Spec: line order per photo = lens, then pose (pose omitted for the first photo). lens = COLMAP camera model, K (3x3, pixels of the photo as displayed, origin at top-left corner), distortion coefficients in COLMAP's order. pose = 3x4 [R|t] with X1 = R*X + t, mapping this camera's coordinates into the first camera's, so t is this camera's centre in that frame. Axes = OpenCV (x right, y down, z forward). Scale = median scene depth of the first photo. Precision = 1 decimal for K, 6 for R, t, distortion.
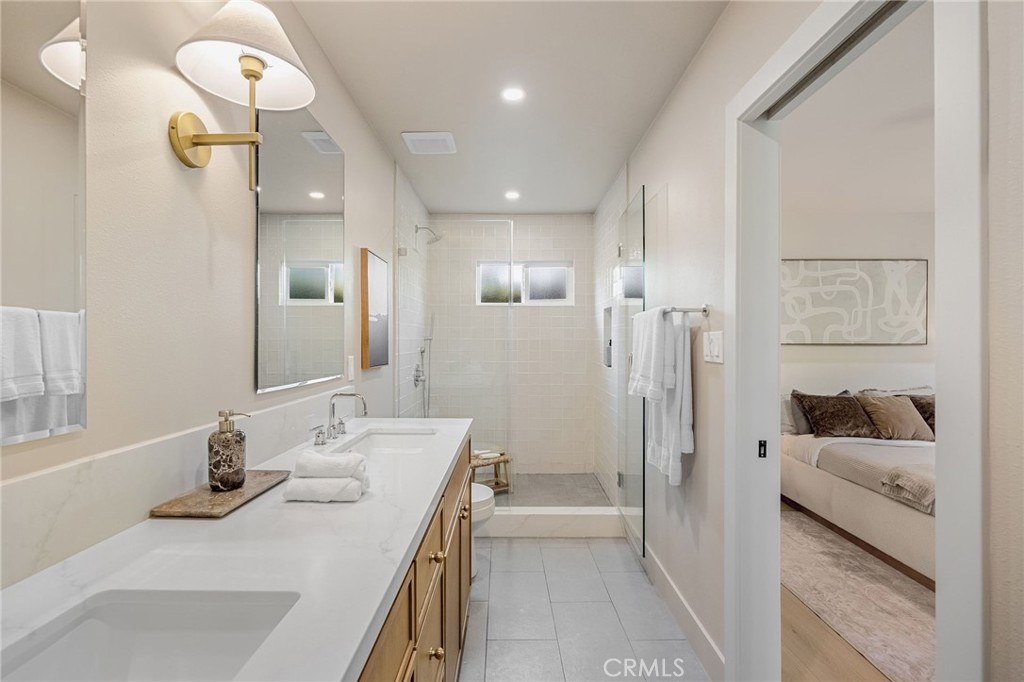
lens RADIAL K [[468.7, 0, 509.2], [0, 468.7, 339.1], [0, 0, 1]] dist [0.002199, 0.001236]
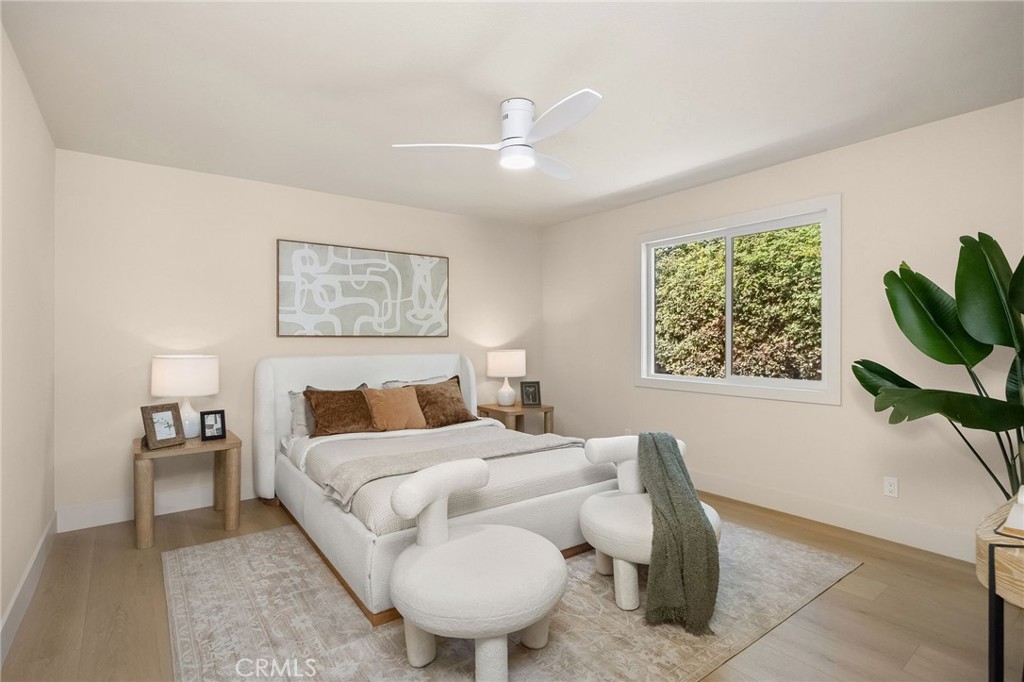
lens RADIAL K [[468.7, 0, 516.4], [0, 468.7, 338.3], [0, 0, 1]] dist [0.002199, 0.001236]
pose [[0.823568, 0.001283, 0.567216, 0.408872], [0.003837, 0.999962, -0.007832, 0.024352], [-0.567205, 0.008626, 0.823532, 0.032100]]
